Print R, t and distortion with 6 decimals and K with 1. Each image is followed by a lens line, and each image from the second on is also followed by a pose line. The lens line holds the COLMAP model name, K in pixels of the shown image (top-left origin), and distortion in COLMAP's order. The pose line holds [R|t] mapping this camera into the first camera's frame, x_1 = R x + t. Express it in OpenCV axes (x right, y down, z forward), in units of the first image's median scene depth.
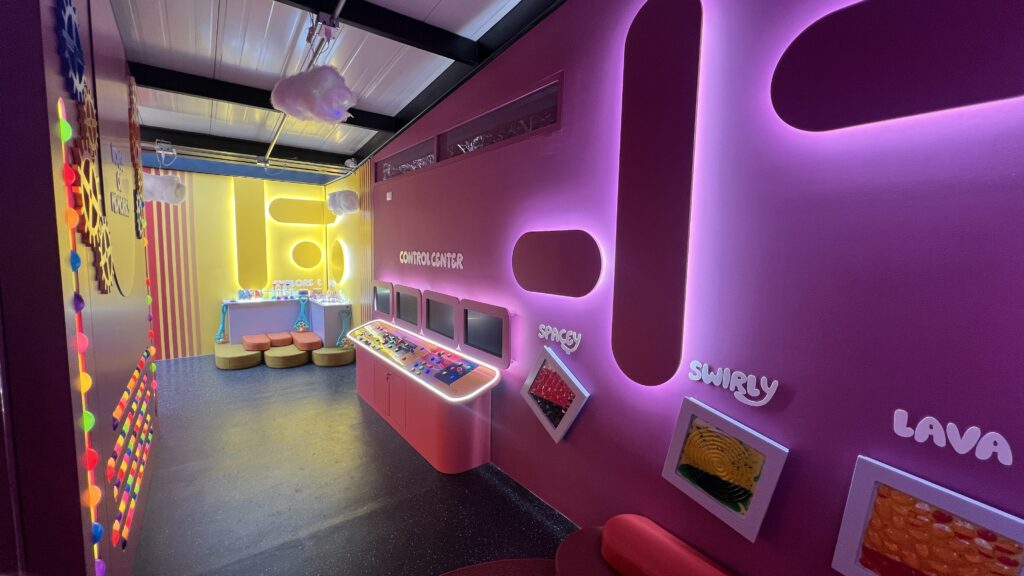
lens RADIAL K [[411.2, 0, 511.9], [0, 411.2, 288.3], [0, 0, 1]] dist [0.000454, 0.000011]
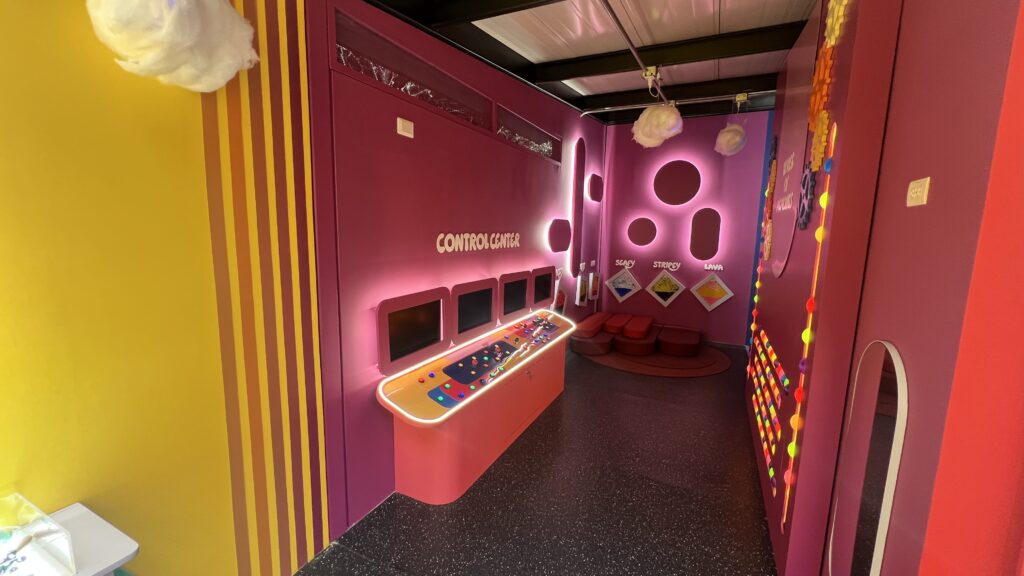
lens RADIAL K [[411.2, 0, 512.9], [0, 411.2, 287.5], [0, 0, 1]] dist [0.000454, 0.000011]
pose [[-0.450108, -0.154798, 0.879455, -0.980677], [0.059497, 0.977473, 0.202502, -0.145817], [-0.890990, 0.143473, -0.430758, 1.317024]]
